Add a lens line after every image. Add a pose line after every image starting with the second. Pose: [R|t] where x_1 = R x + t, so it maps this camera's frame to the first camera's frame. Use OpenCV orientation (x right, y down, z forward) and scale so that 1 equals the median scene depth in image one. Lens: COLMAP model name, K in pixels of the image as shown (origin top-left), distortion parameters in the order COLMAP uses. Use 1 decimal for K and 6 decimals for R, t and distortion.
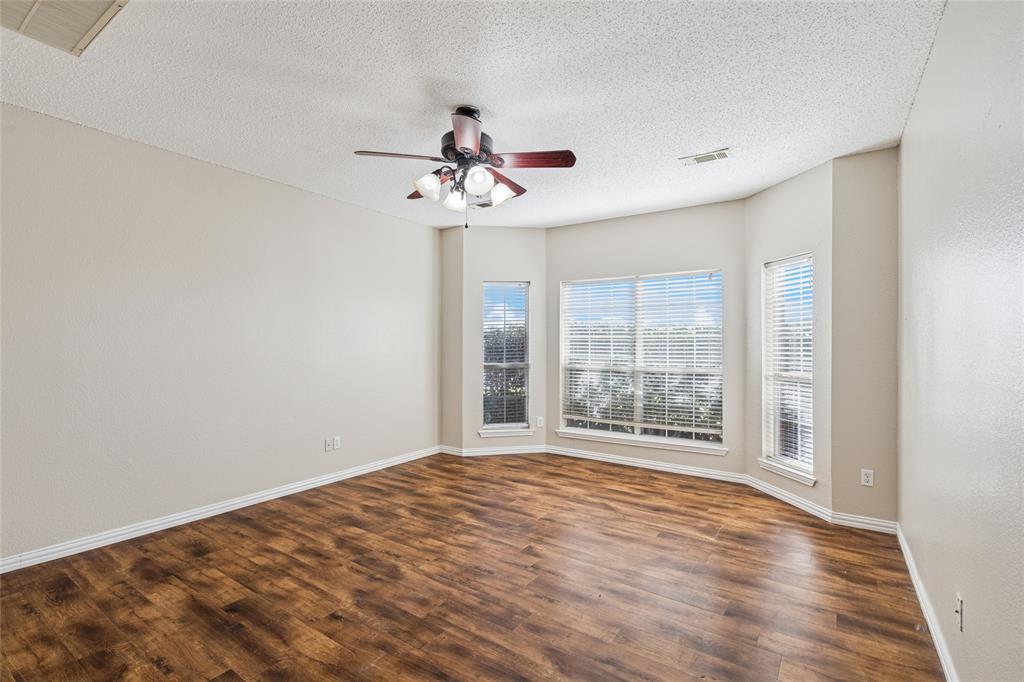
lens RADIAL K [[473.2, 0, 511.9], [0, 473.2, 340.8], [0, 0, 1]] dist [0.000445, 0.000149]
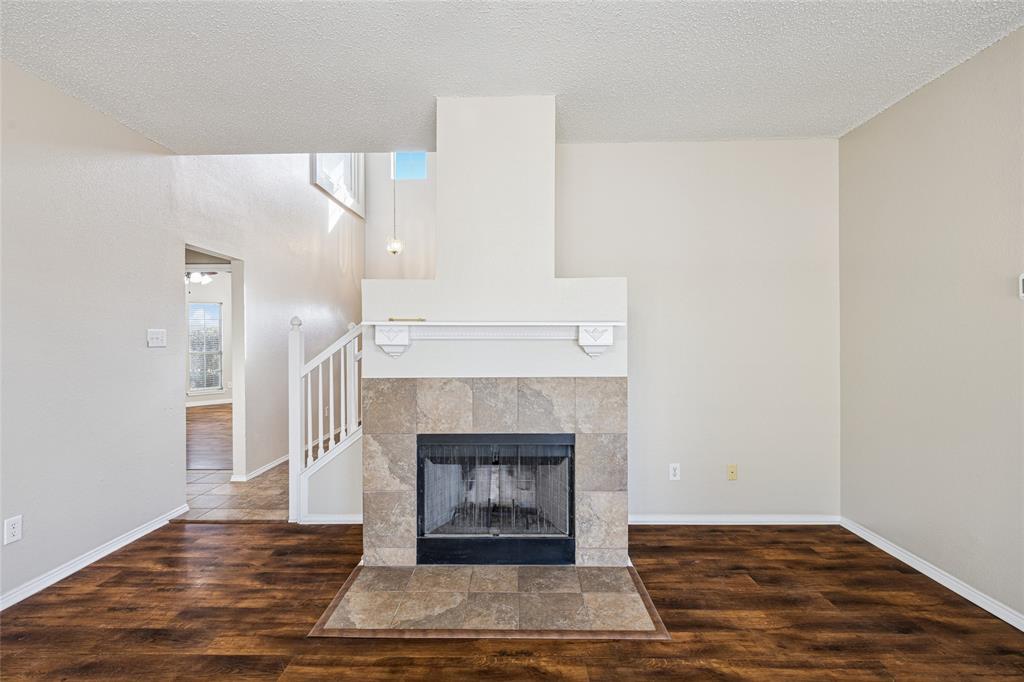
lens RADIAL K [[473.2, 0, 510.6], [0, 473.2, 339.4], [0, 0, 1]] dist [0.000445, 0.000149]
pose [[0.837439, -0.006371, 0.546493, -0.024555], [0.004625, 0.999979, 0.004570, 0.002732], [-0.546511, -0.001299, 0.837451, -0.982711]]
